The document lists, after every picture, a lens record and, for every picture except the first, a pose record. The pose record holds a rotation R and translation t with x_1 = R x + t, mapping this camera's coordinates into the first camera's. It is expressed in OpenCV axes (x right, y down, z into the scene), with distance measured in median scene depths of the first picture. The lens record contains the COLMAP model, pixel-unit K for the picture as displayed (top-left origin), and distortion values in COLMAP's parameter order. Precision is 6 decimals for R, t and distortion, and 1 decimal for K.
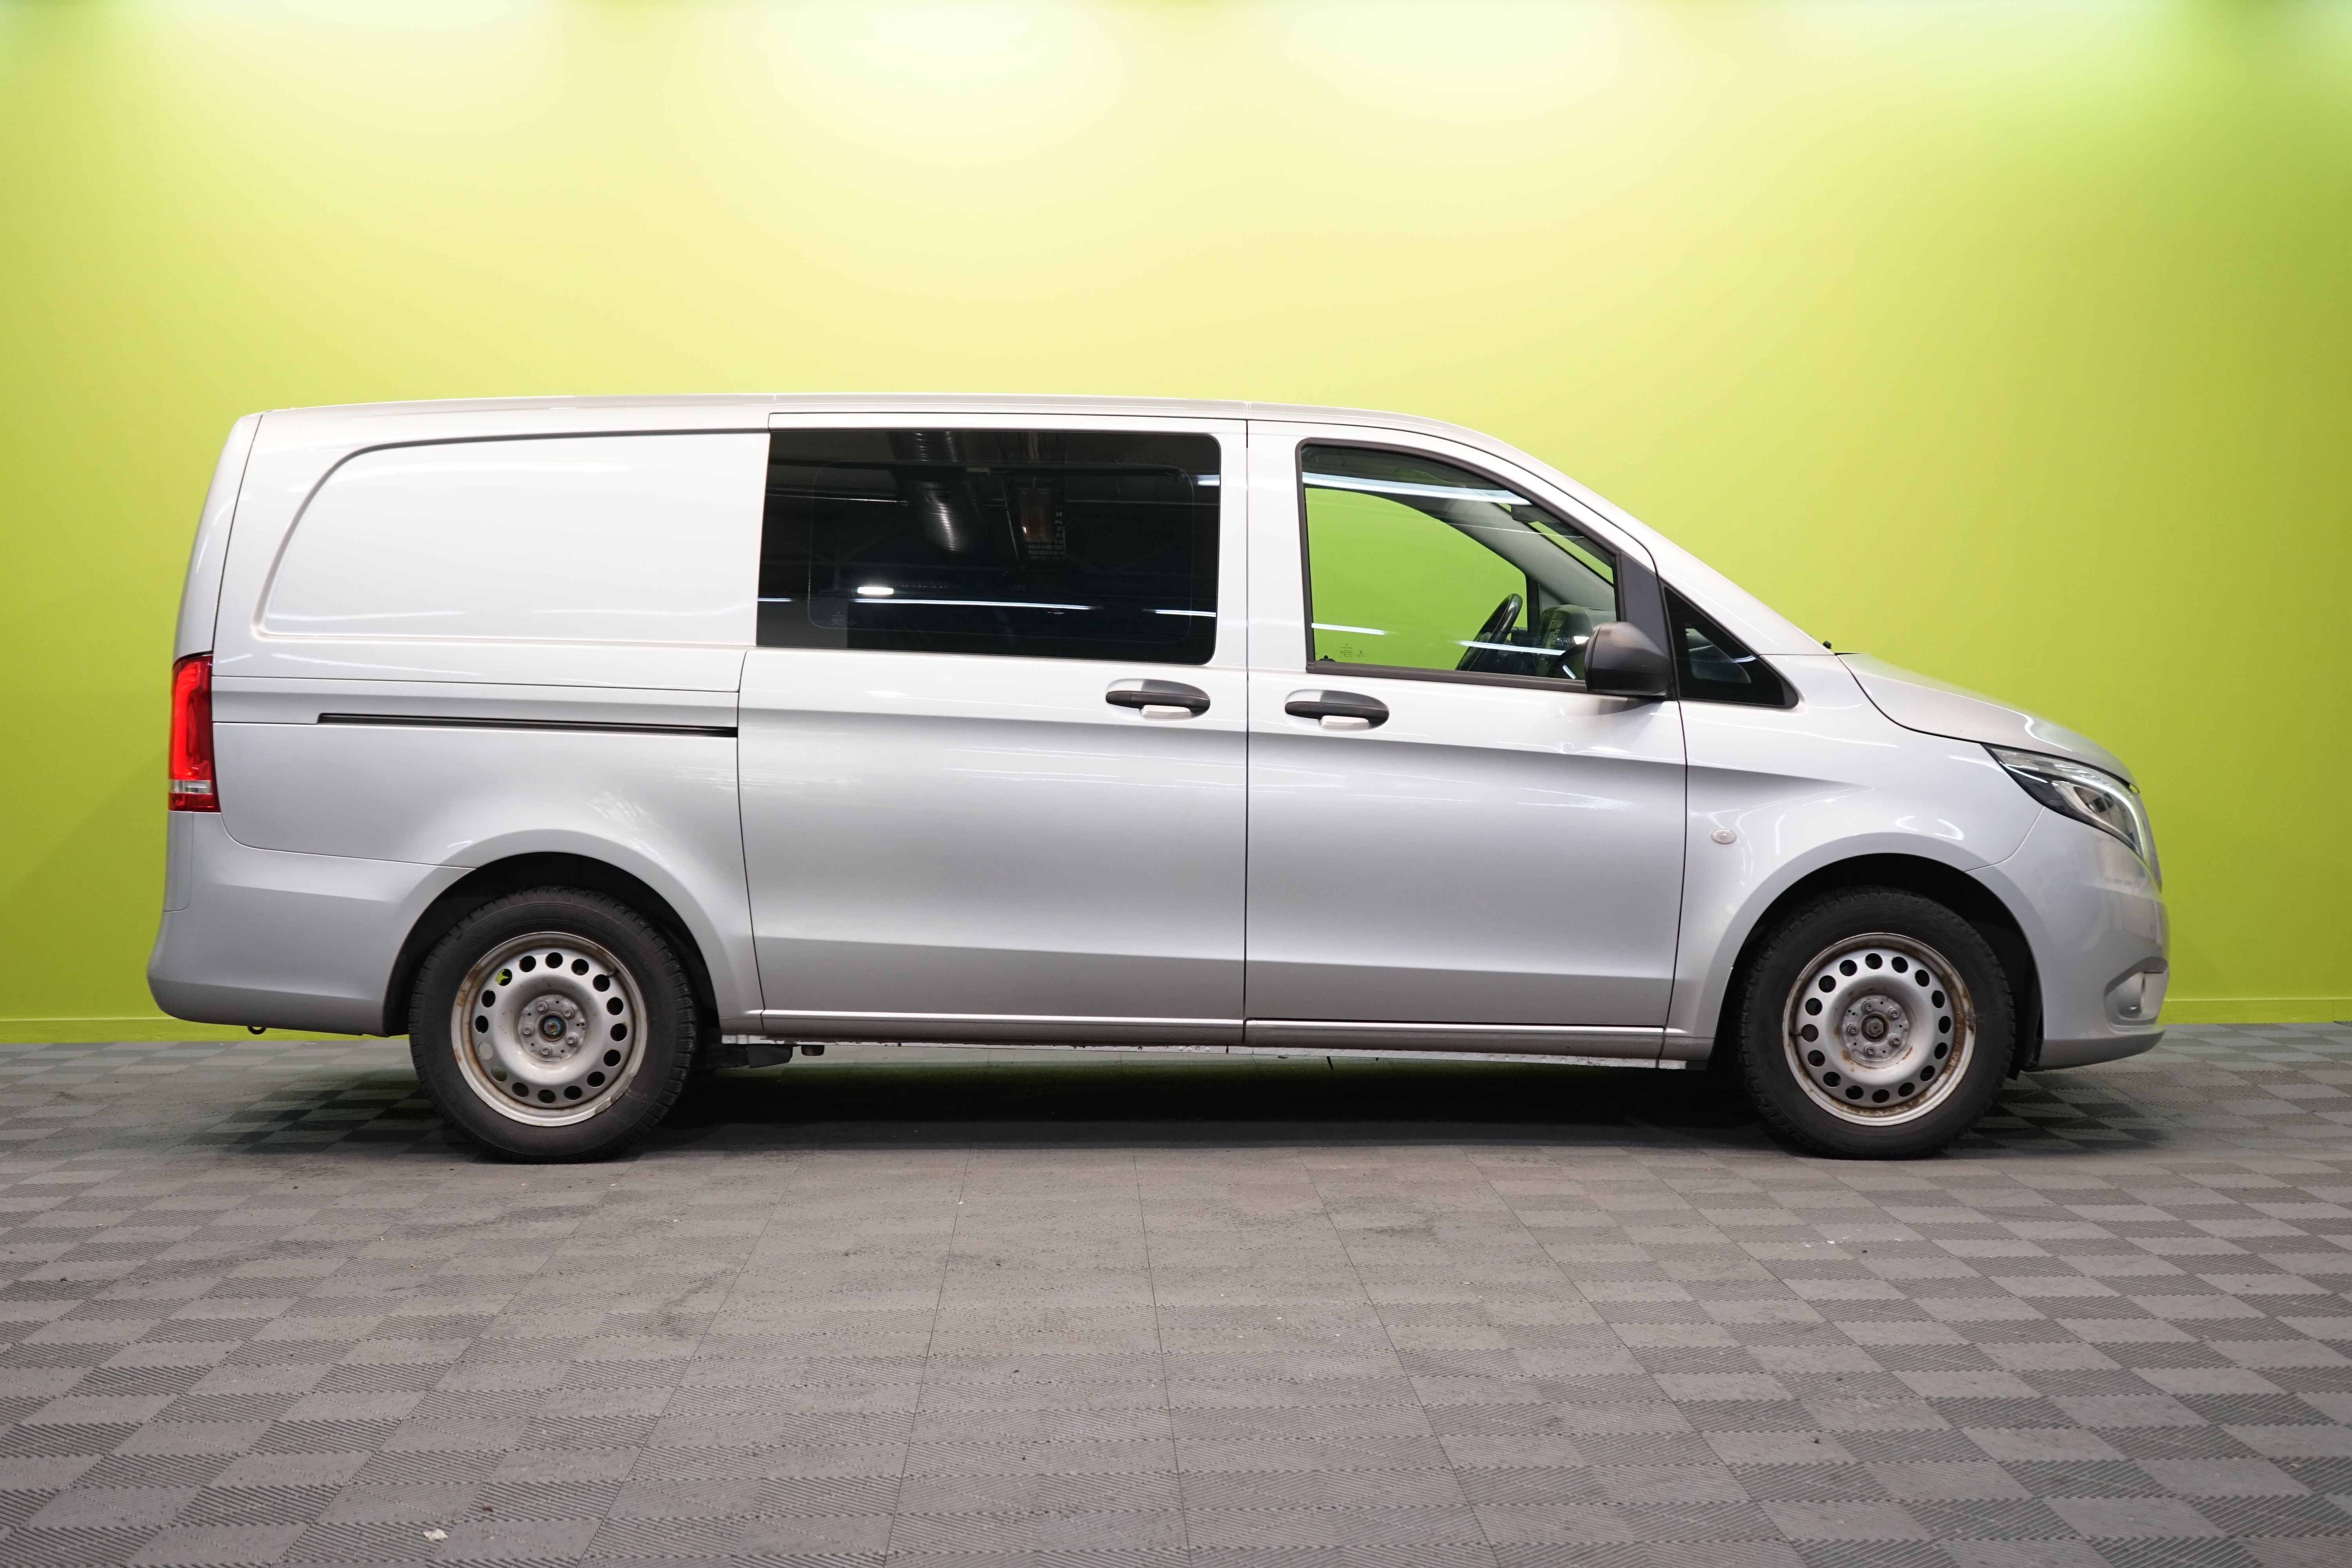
lens RADIAL K [[3024.4, 0, 1161.6], [0, 3024.4, 774.8], [0, 0, 1]] dist [-0.007911, 0.000000]
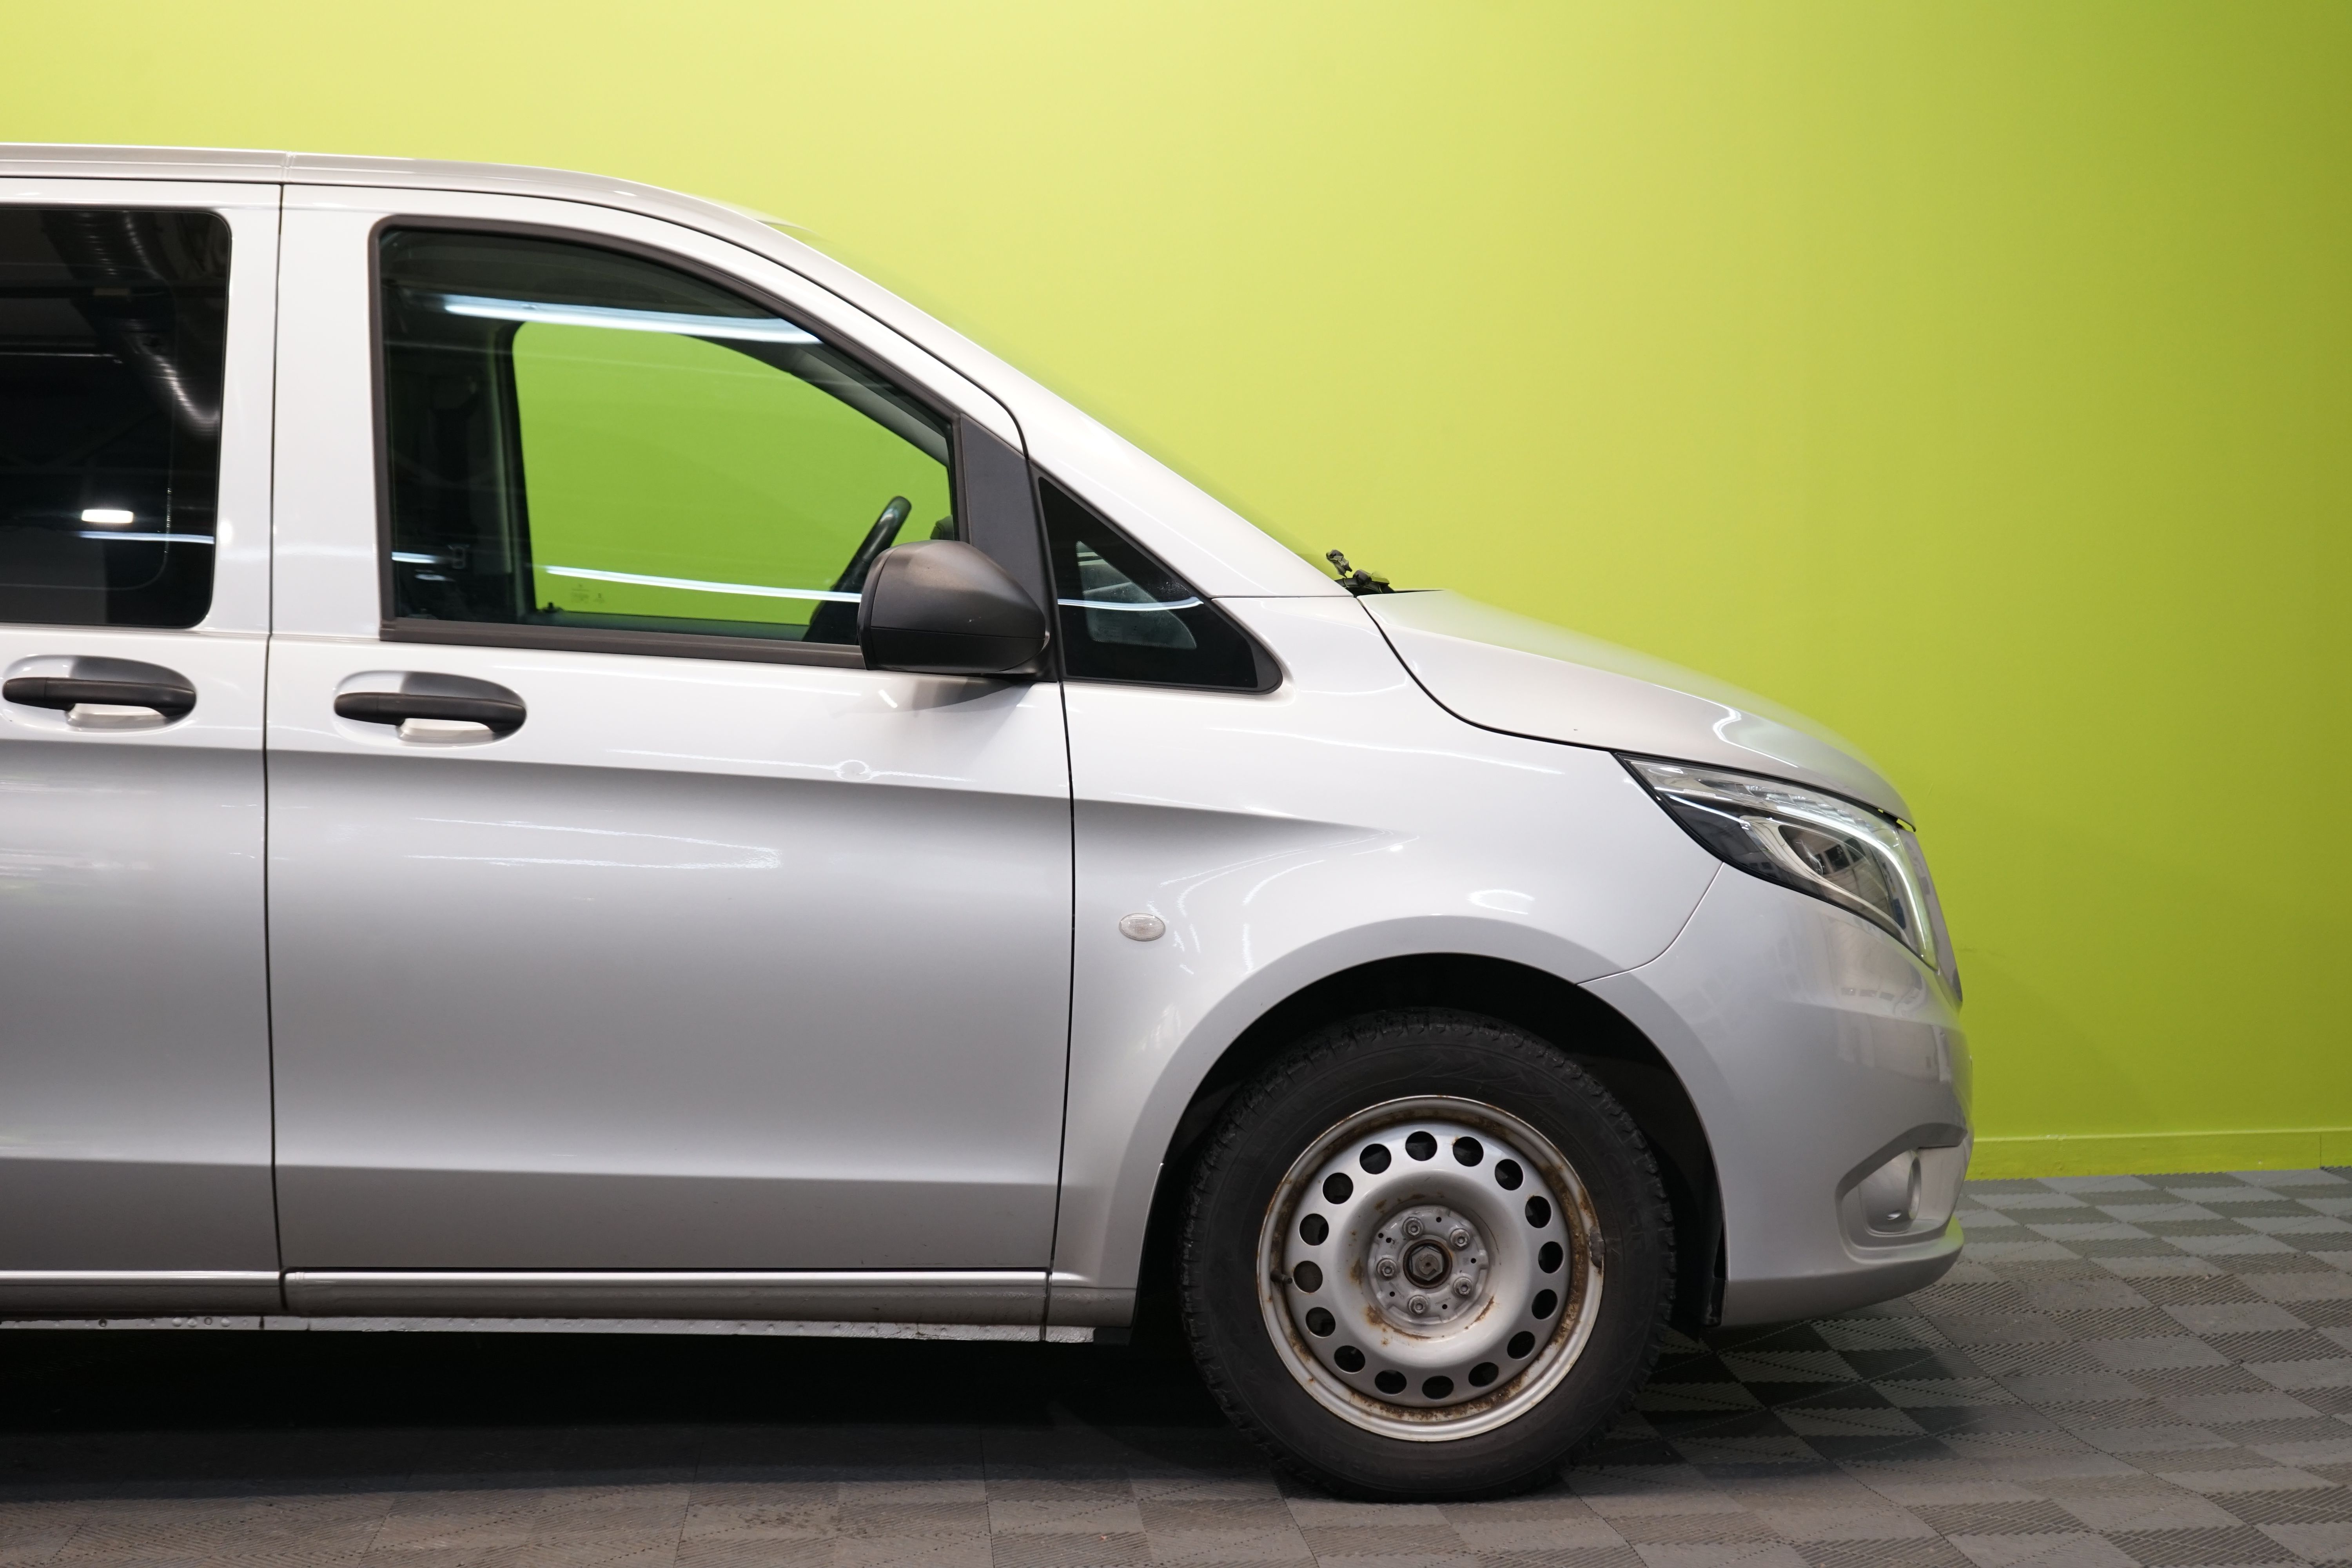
lens RADIAL K [[3664.5, 0, 1182.2], [0, 3664.5, 788.0], [0, 0, 1]] dist [-0.026552, 0.000000]
pose [[0.999413, -0.013686, 0.031400, 0.170959], [0.013413, 0.999871, 0.008888, -0.010810], [-0.031518, -0.008462, 0.999467, 0.327263]]
